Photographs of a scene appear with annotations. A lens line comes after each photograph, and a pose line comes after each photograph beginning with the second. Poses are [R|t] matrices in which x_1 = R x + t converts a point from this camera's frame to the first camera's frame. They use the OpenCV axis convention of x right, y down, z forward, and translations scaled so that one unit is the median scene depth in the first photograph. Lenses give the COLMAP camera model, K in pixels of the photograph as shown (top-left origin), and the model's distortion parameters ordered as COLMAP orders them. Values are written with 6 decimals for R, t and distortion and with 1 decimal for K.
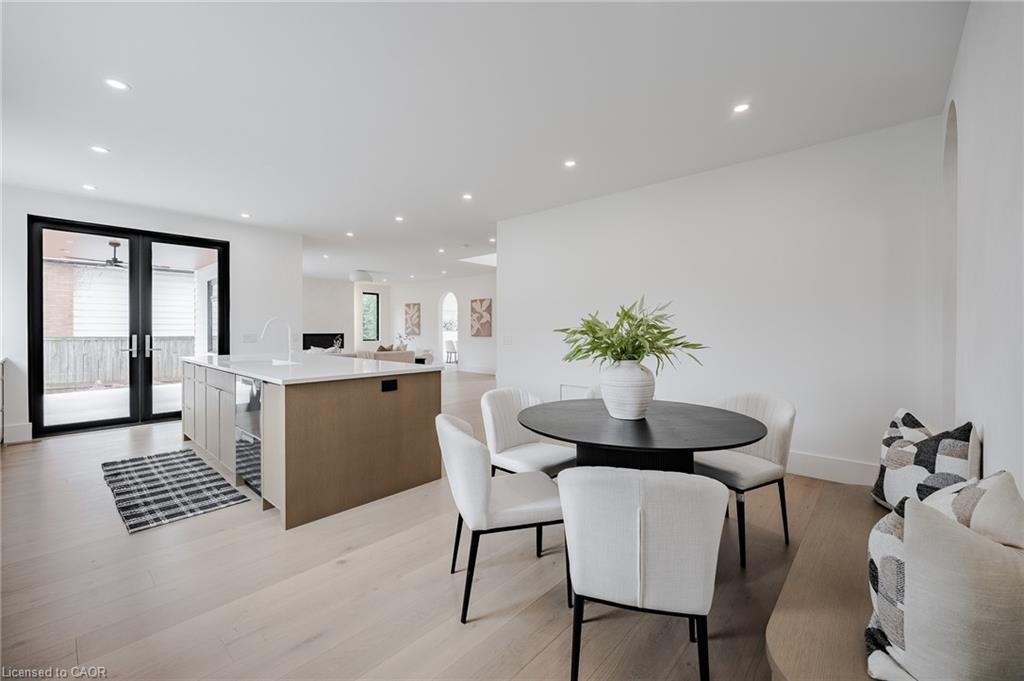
lens RADIAL K [[415.8, 0, 512.2], [0, 415.8, 331.9], [0, 0, 1]] dist [0.000464, 0.000208]
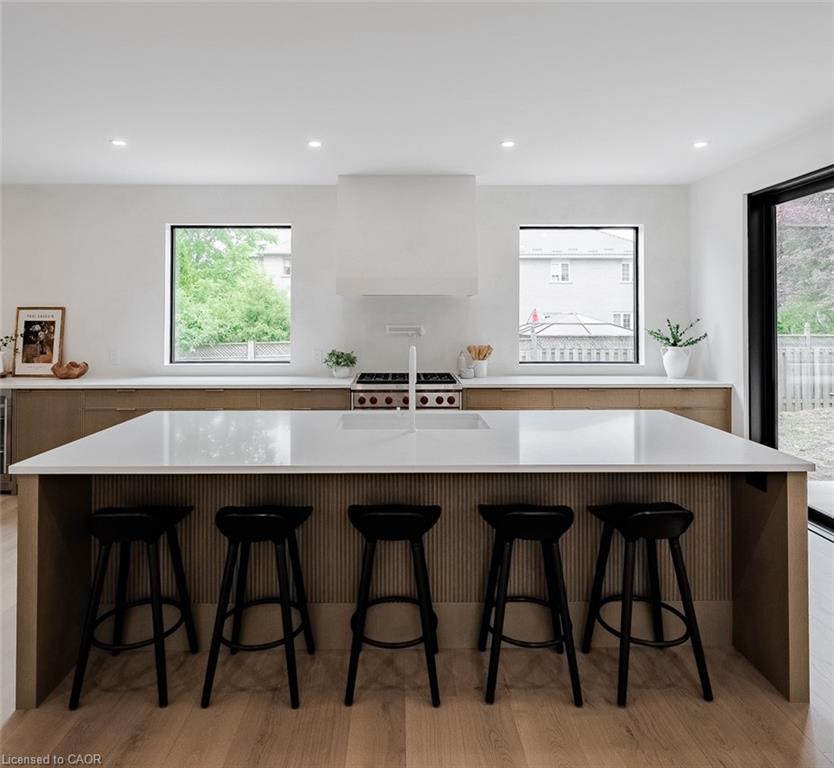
lens RADIAL K [[545.7, 0, 408.9], [0, 545.7, 311.5], [0, 0, 1]] dist [-0.001116, -0.001350]
pose [[-0.733582, -0.007312, -0.679562, -0.052518], [-0.002877, 0.999967, -0.007654, -0.054413], [0.679595, -0.003660, -0.733578, 1.116421]]
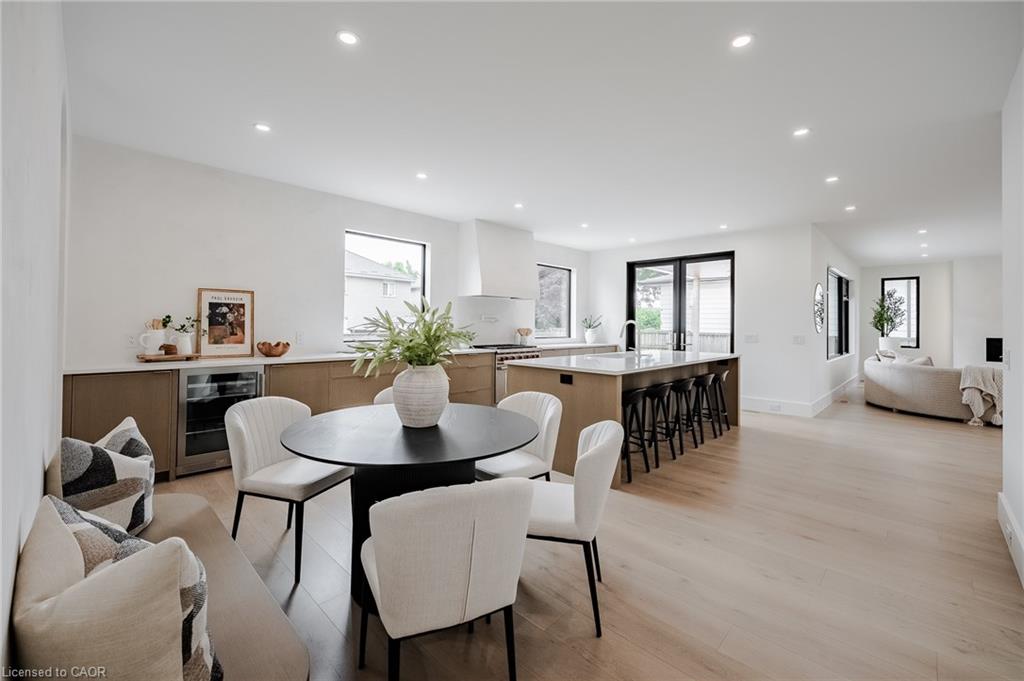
lens RADIAL K [[416.9, 0, 510.6], [0, 416.9, 322.4], [0, 0, 1]] dist [-0.000013, -0.000040]
pose [[-0.041675, -0.005725, -0.999115, 0.503071], [-0.015534, 0.999866, -0.005081, -0.012408], [0.999010, 0.015308, -0.041758, 0.509177]]
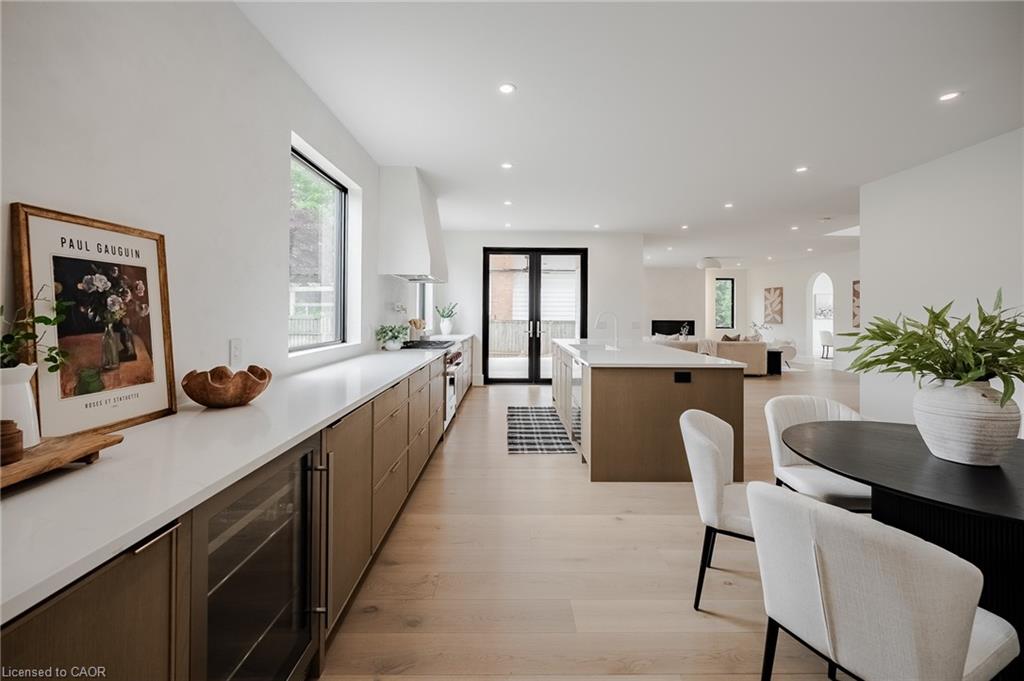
lens RADIAL K [[422.1, 0, 514.2], [0, 422.1, 308.6], [0, 0, 1]] dist [0.001024, 0.000320]
pose [[0.678408, -0.003599, -0.734677, 0.117196], [-0.010073, 0.999848, -0.014199, -0.015104], [0.734617, 0.017033, 0.678269, -0.026913]]
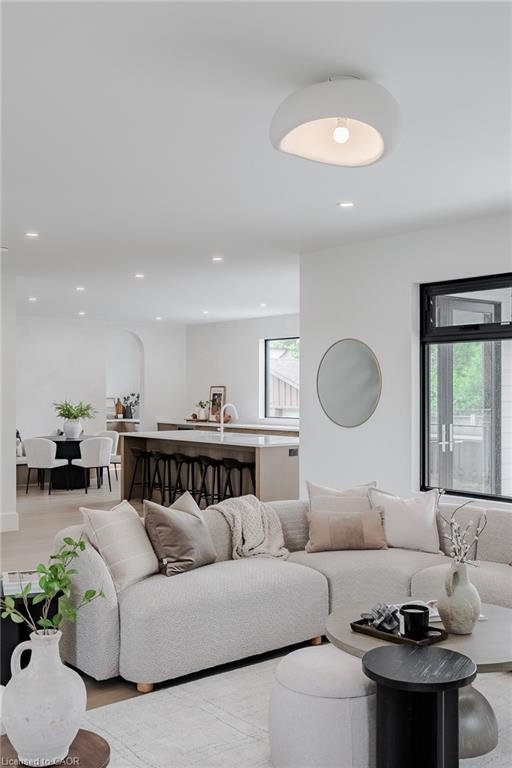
lens RADIAL K [[795.2, 0, 256.0], [0, 795.2, 384.0], [0, 0, 1]] dist [-0.017155, -0.011606]
pose [[-0.988989, 0.000961, 0.147987, -0.761889], [0.000543, 0.999996, -0.002866, -0.067387], [-0.147990, -0.002754, -0.988985, 2.629902]]
